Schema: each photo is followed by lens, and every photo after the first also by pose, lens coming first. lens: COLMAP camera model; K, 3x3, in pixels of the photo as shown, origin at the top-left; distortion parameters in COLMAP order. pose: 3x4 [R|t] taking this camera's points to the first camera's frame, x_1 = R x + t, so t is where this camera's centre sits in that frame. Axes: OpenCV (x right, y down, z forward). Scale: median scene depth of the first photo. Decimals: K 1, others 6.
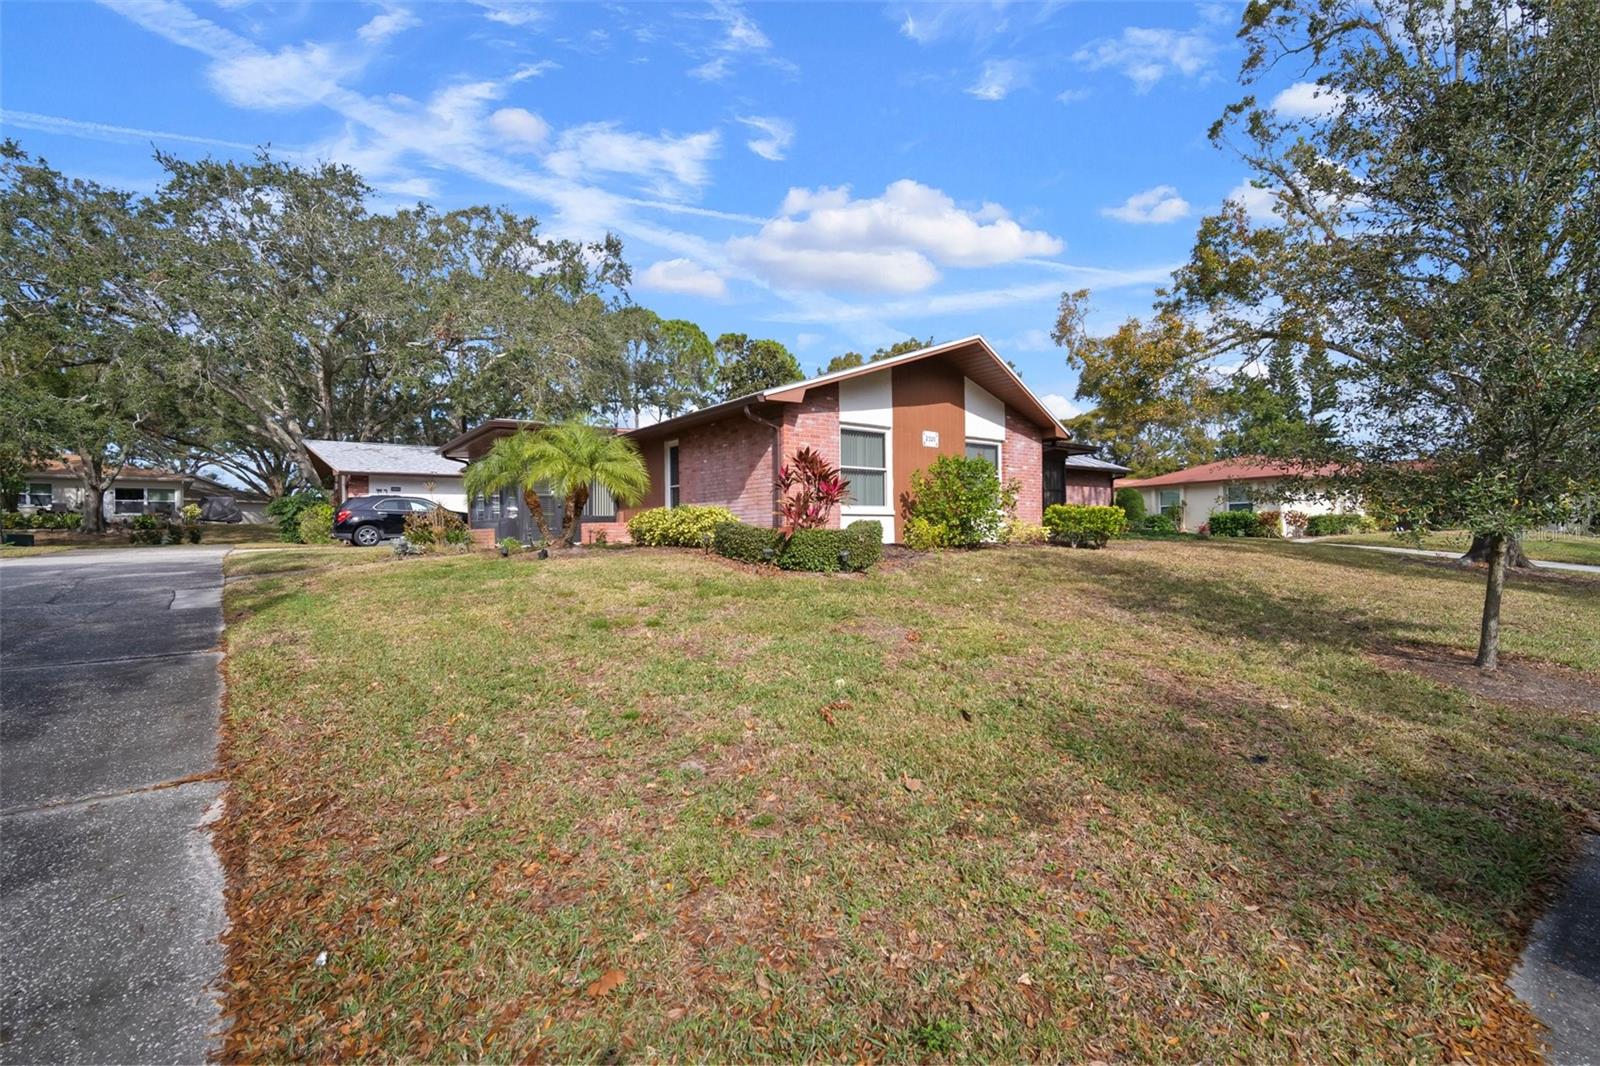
lens RADIAL K [[700.1, 0, 806.9], [0, 700.1, 508.3], [0, 0, 1]] dist [-0.008462, 0.001028]
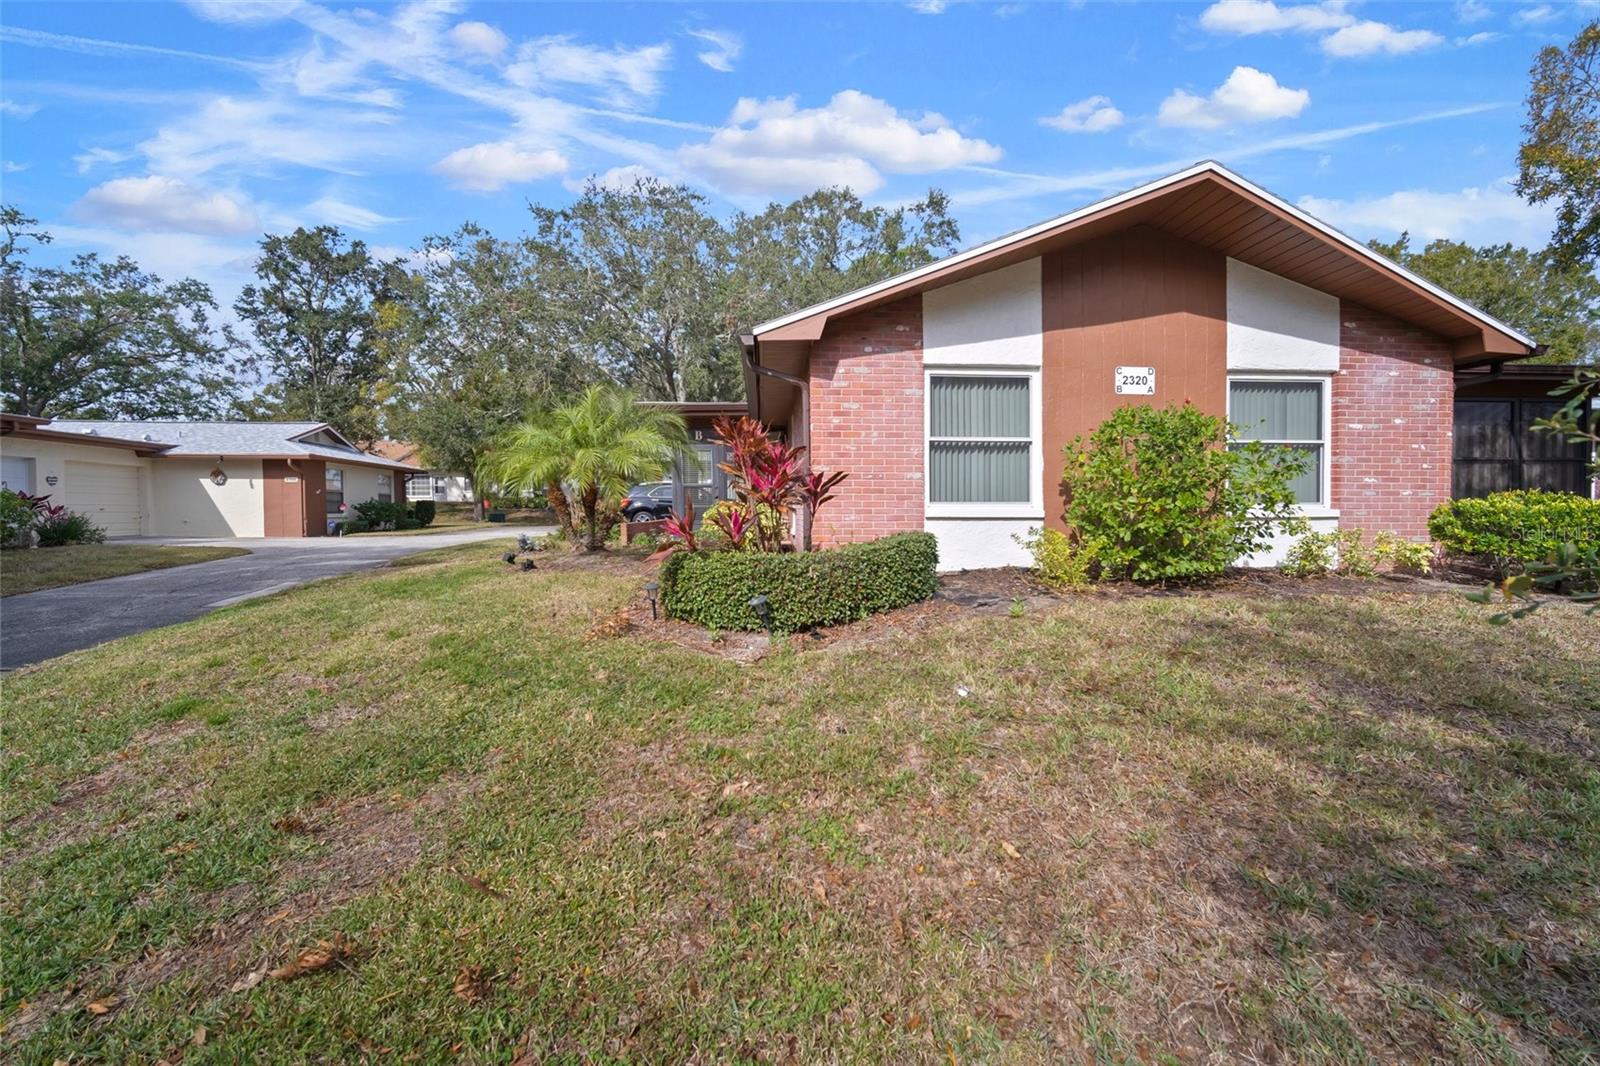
lens RADIAL K [[700.1, 0, 806.9], [0, 700.1, 508.3], [0, 0, 1]] dist [-0.008462, 0.001028]
pose [[0.838403, 0.007415, -0.545001, 0.269179], [0.012018, 0.999413, 0.032086, -0.019600], [0.544919, -0.033450, 0.837821, 0.404750]]
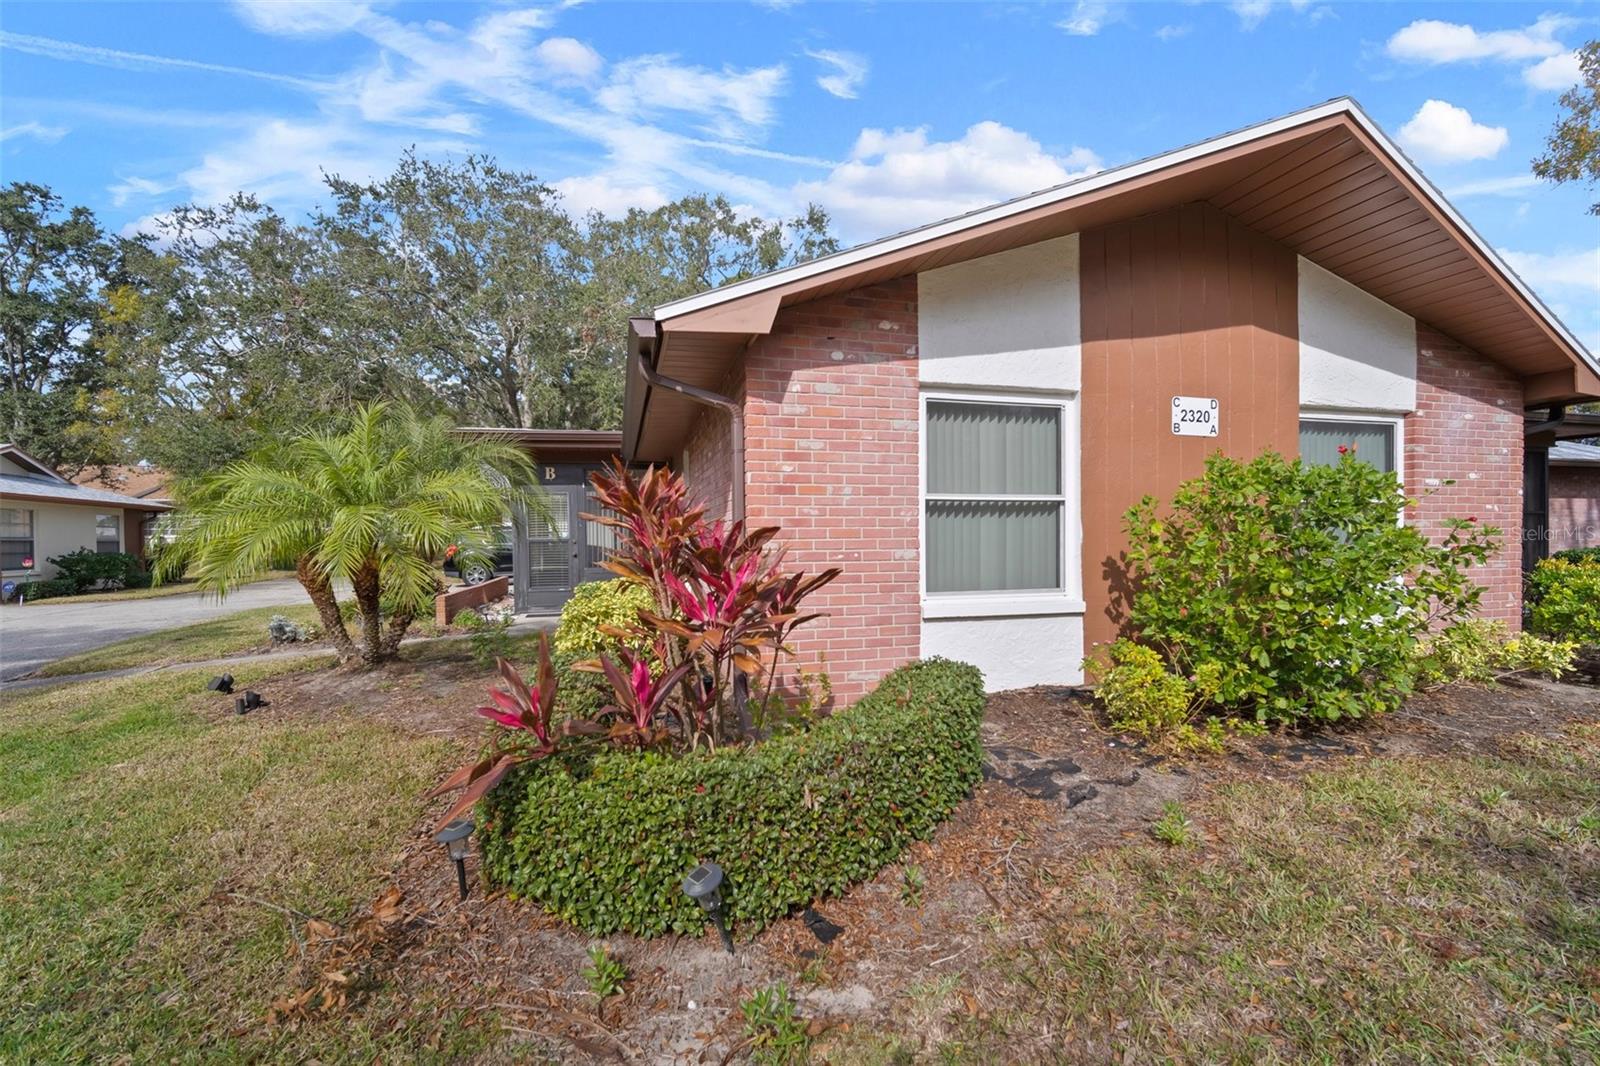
lens RADIAL K [[721.7, 0, 812.8], [0, 721.7, 526.6], [0, 0, 1]] dist [-0.007817, 0.000889]
pose [[0.929908, -0.005788, -0.367746, 0.128348], [0.012351, 0.999804, 0.015497, -0.047208], [0.367584, -0.018953, 0.929797, 0.557311]]
